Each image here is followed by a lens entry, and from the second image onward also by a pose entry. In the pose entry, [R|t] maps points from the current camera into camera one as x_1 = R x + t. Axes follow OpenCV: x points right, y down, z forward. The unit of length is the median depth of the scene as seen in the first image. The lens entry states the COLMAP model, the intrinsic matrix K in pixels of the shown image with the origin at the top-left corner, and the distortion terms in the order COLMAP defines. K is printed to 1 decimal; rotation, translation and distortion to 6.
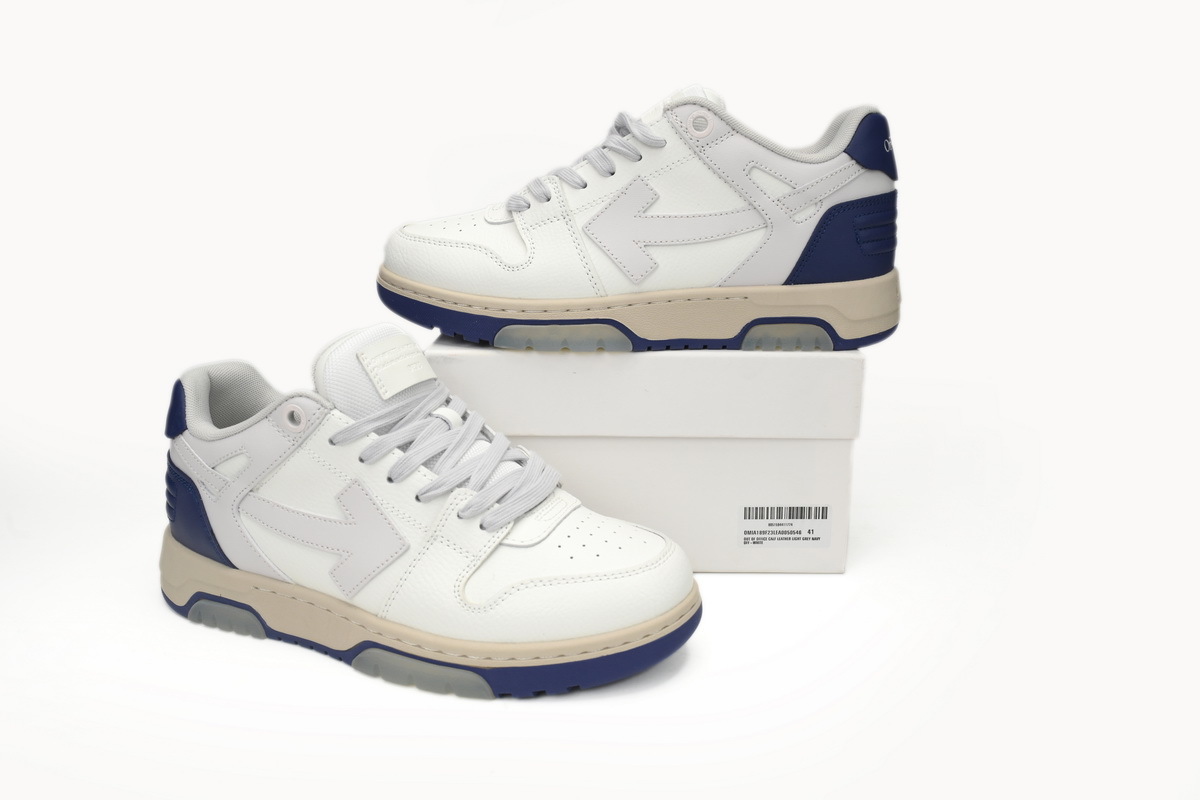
lens RADIAL K [[987.2, 0, 608.6], [0, 987.2, 407.2], [0, 0, 1]] dist [0.051231, 0.001447]
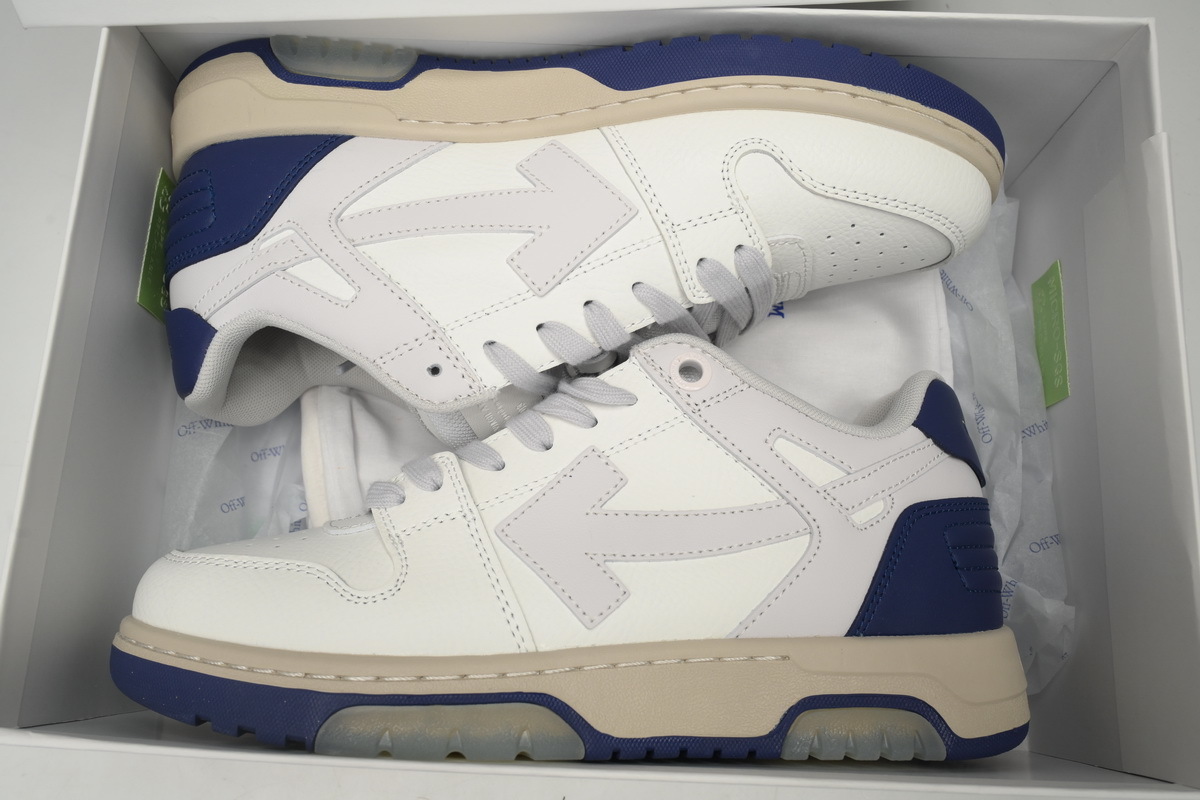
lens RADIAL K [[1003.3, 0, 589.7], [0, 1003.3, 392.5], [0, 0, 1]] dist [-0.002293, 0.001756]
pose [[0.994502, 0.035104, 0.098654, -0.032532], [0.015881, 0.880673, -0.473459, 0.023964], [-0.103503, 0.472423, 0.875274, 0.450069]]
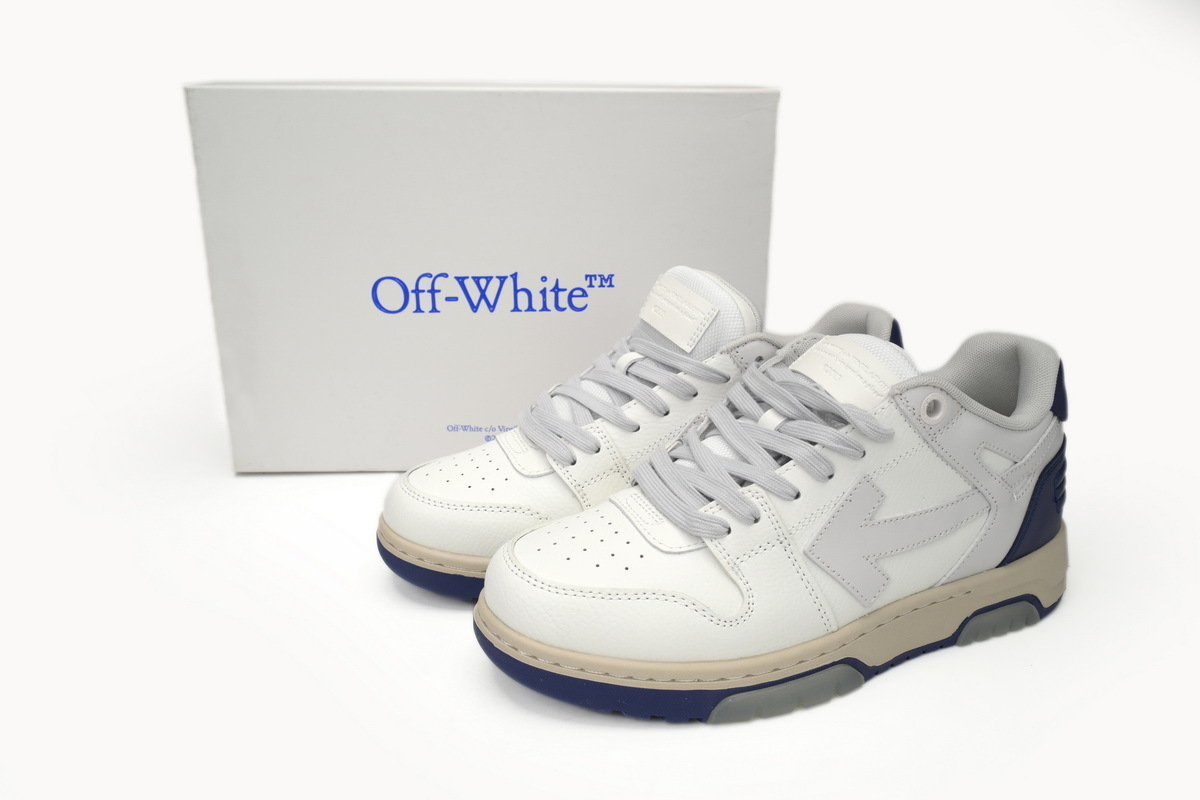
lens RADIAL K [[987.2, 0, 594.2], [0, 987.2, 403.6], [0, 0, 1]] dist [0.051231, 0.001447]
pose [[0.896445, -0.144219, 0.419032, -0.481461], [0.117646, 0.989084, 0.088731, -0.384929], [-0.427254, -0.030244, 0.903625, 0.381126]]
